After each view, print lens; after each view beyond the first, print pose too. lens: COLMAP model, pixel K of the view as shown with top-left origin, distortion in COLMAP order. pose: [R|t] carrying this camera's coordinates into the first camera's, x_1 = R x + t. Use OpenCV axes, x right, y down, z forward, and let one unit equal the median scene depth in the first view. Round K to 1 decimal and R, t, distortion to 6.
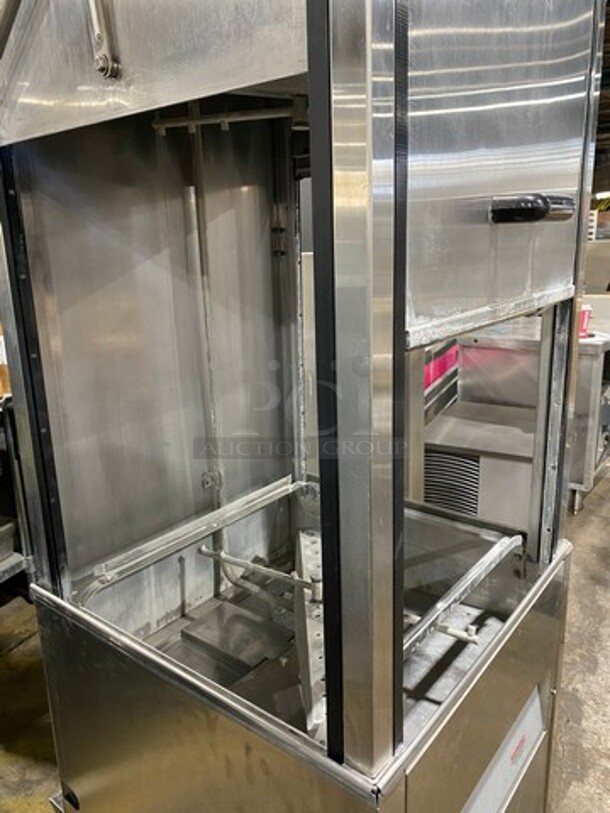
lens RADIAL K [[614.3, 0, 307.4], [0, 614.3, 394.9], [0, 0, 1]] dist [0.013195, 0.003811]
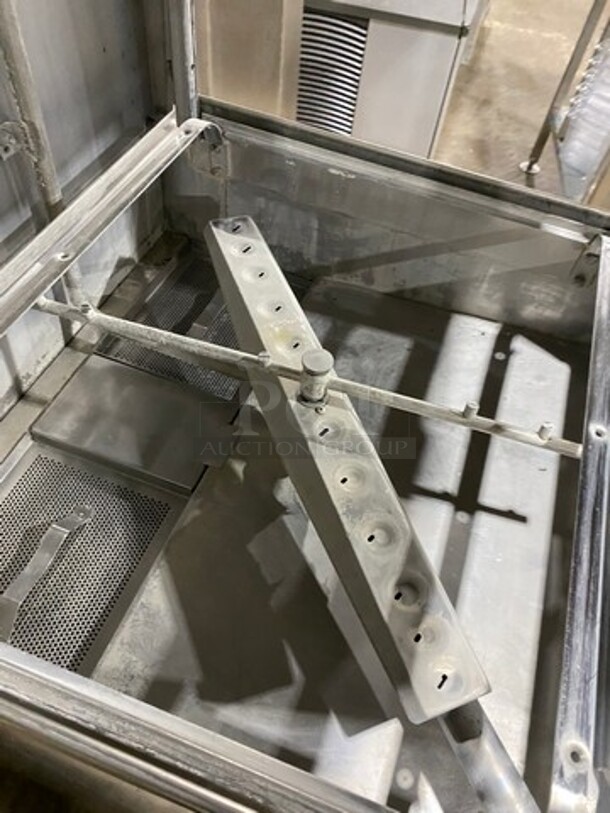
lens RADIAL K [[614.3, 0, 307.4], [0, 614.3, 394.9], [0, 0, 1]] dist [0.013195, 0.003811]
pose [[0.941373, -0.174727, 0.288596, -0.115866], [-0.046591, 0.779907, 0.624159, -0.002343], [-0.334135, -0.601012, 0.726042, 0.497014]]
